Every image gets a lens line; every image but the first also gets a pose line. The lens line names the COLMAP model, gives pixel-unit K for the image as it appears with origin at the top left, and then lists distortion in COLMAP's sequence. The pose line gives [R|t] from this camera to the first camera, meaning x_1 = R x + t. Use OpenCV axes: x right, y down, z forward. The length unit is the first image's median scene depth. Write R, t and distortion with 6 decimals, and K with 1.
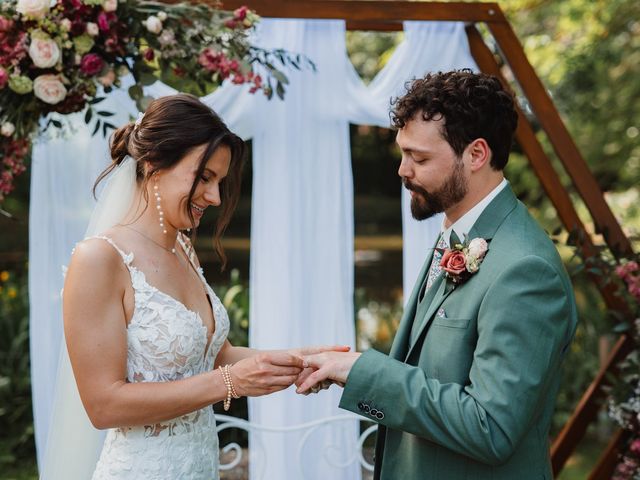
lens RADIAL K [[1128.9, 0, 320.0], [0, 1128.9, 240.0], [0, 0, 1]] dist [0.013224, 0.039565]
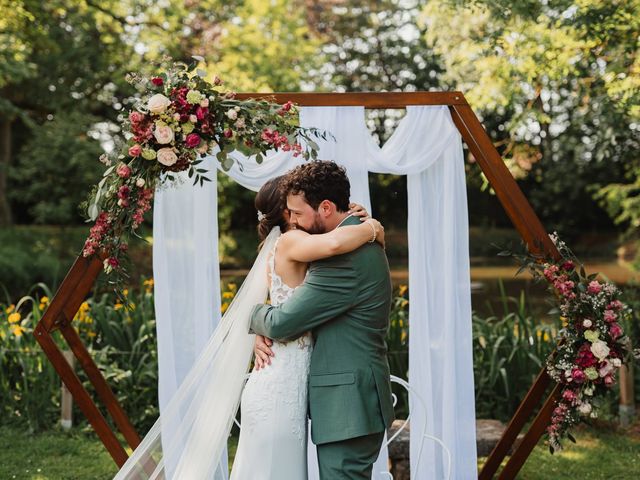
lens RADIAL K [[1430.5, 0, 320.0], [0, 1430.5, 240.0], [0, 0, 1]] dist [-0.028059, 0.131761]
pose [[0.993297, -0.009024, -0.115237, 0.197845], [0.005562, 0.999524, -0.030332, 0.043136], [0.115456, 0.029488, 0.992875, -0.933702]]
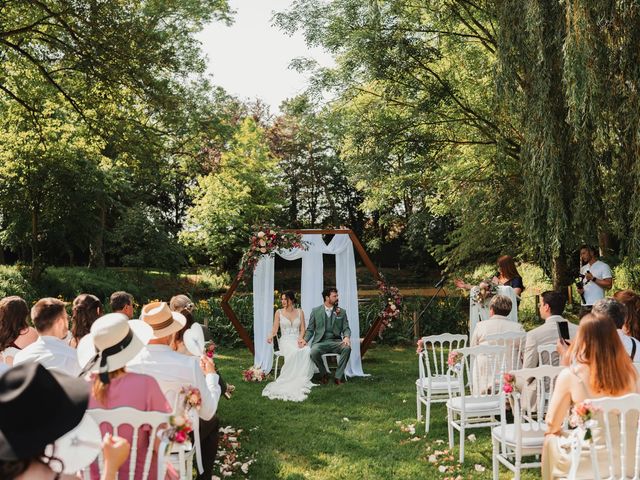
lens RADIAL K [[2043.2, 0, 320.0], [0, 2043.2, 240.0], [0, 0, 1]] dist [-0.172936, -1.844782]
pose [[0.998669, -0.014475, -0.049513, 0.482948], [0.012187, 0.998858, -0.046190, 0.255303], [0.050126, 0.045525, 0.997705, -8.270642]]
